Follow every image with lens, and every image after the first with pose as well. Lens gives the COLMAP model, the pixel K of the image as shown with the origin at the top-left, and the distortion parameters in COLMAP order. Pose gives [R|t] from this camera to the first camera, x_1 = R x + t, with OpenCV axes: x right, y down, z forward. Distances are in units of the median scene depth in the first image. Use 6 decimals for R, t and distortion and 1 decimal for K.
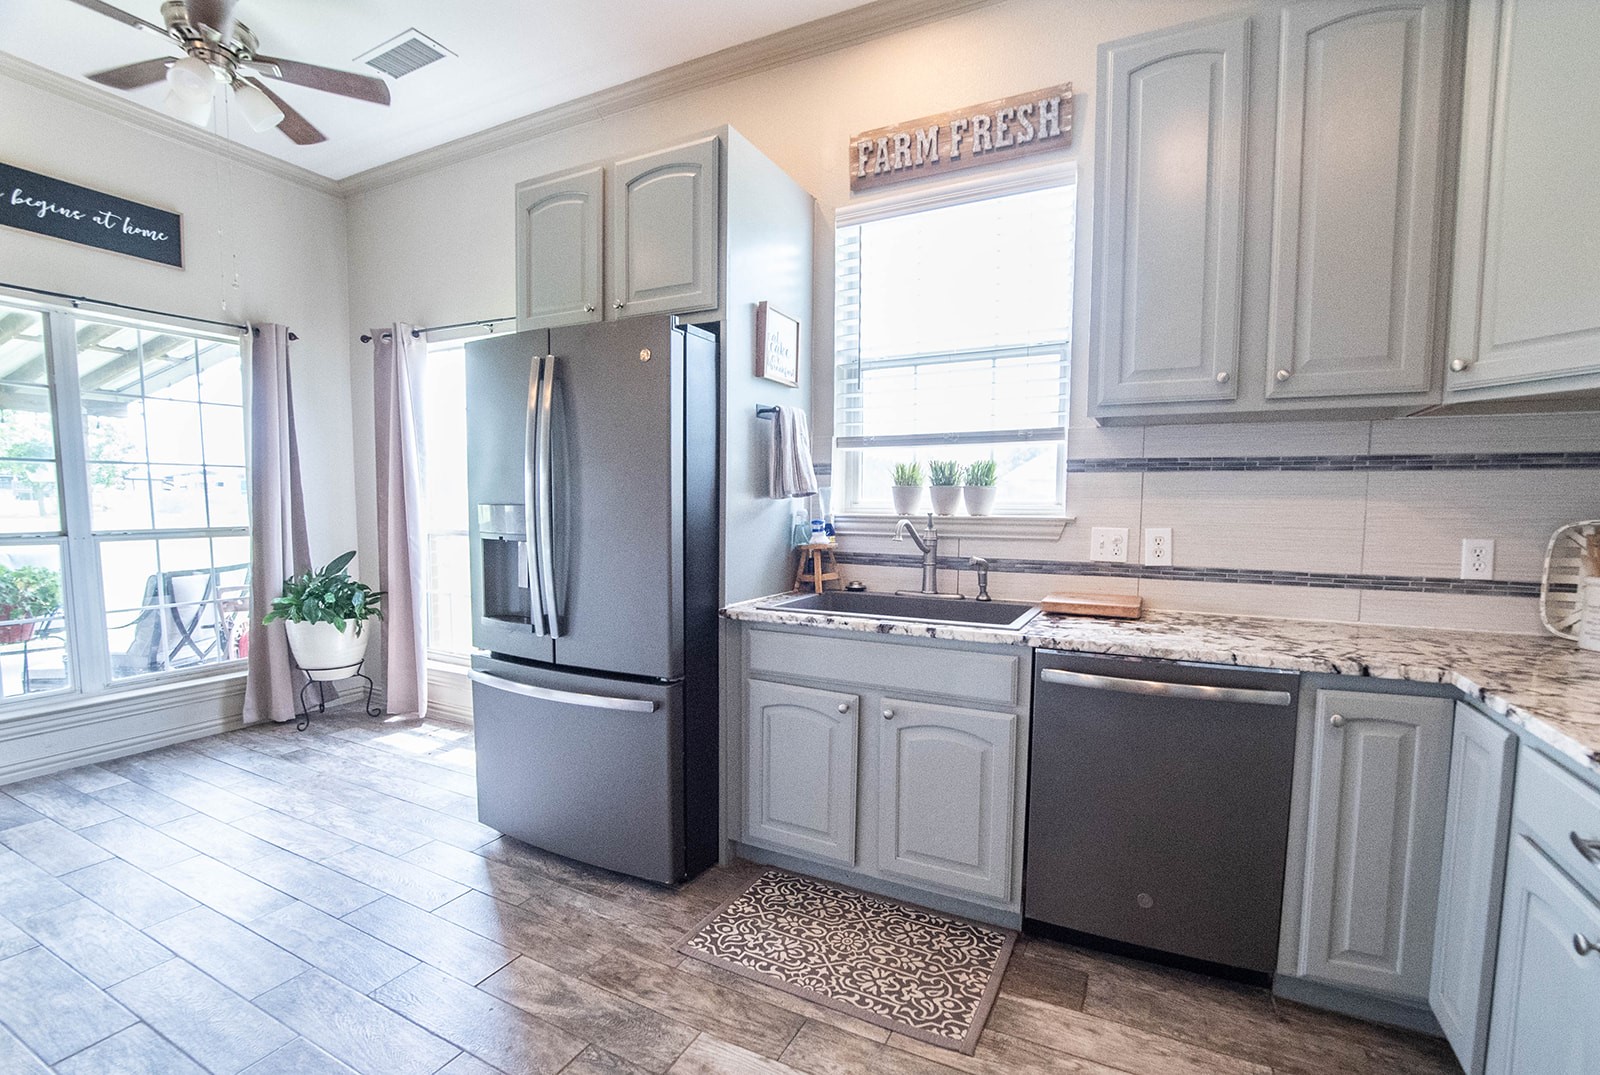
lens RADIAL K [[710.4, 0, 802.2], [0, 710.4, 560.4], [0, 0, 1]] dist [-0.030527, 0.000105]
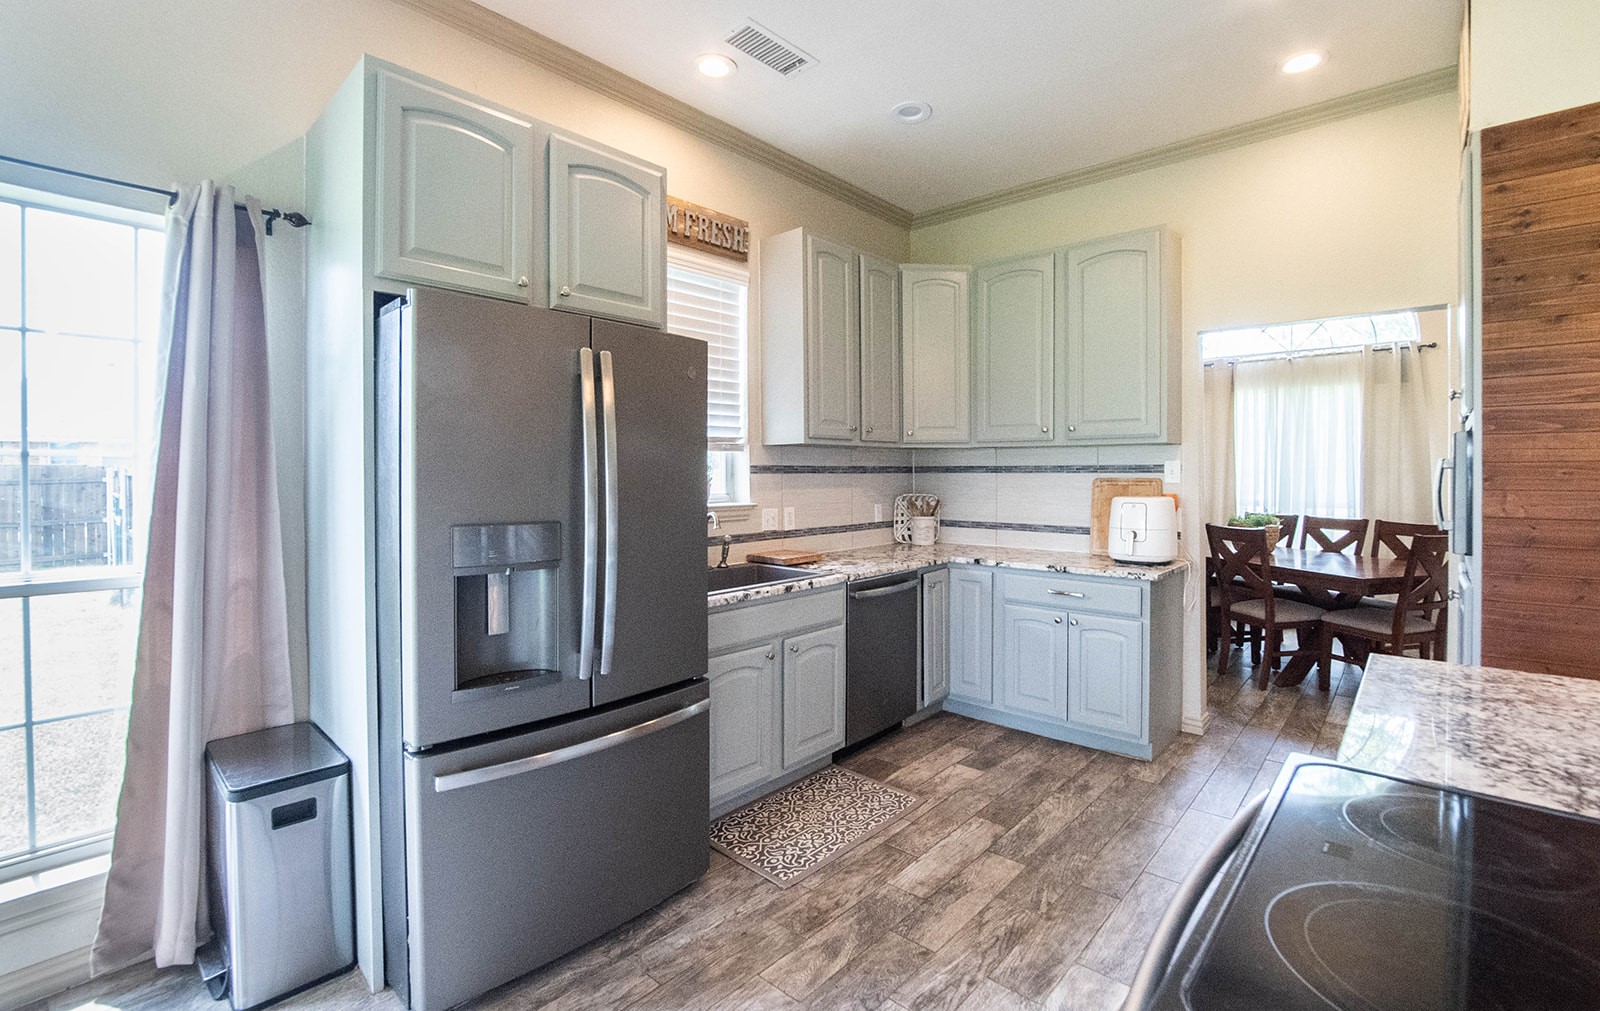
lens RADIAL K [[707.9, 0, 793.3], [0, 707.9, 482.3], [0, 0, 1]] dist [-0.029288, 0.000173]
pose [[0.270748, -0.021242, 0.962416, -1.202892], [0.085266, 0.996356, -0.001996, -0.109866], [-0.958867, 0.082602, 0.271573, 0.575322]]
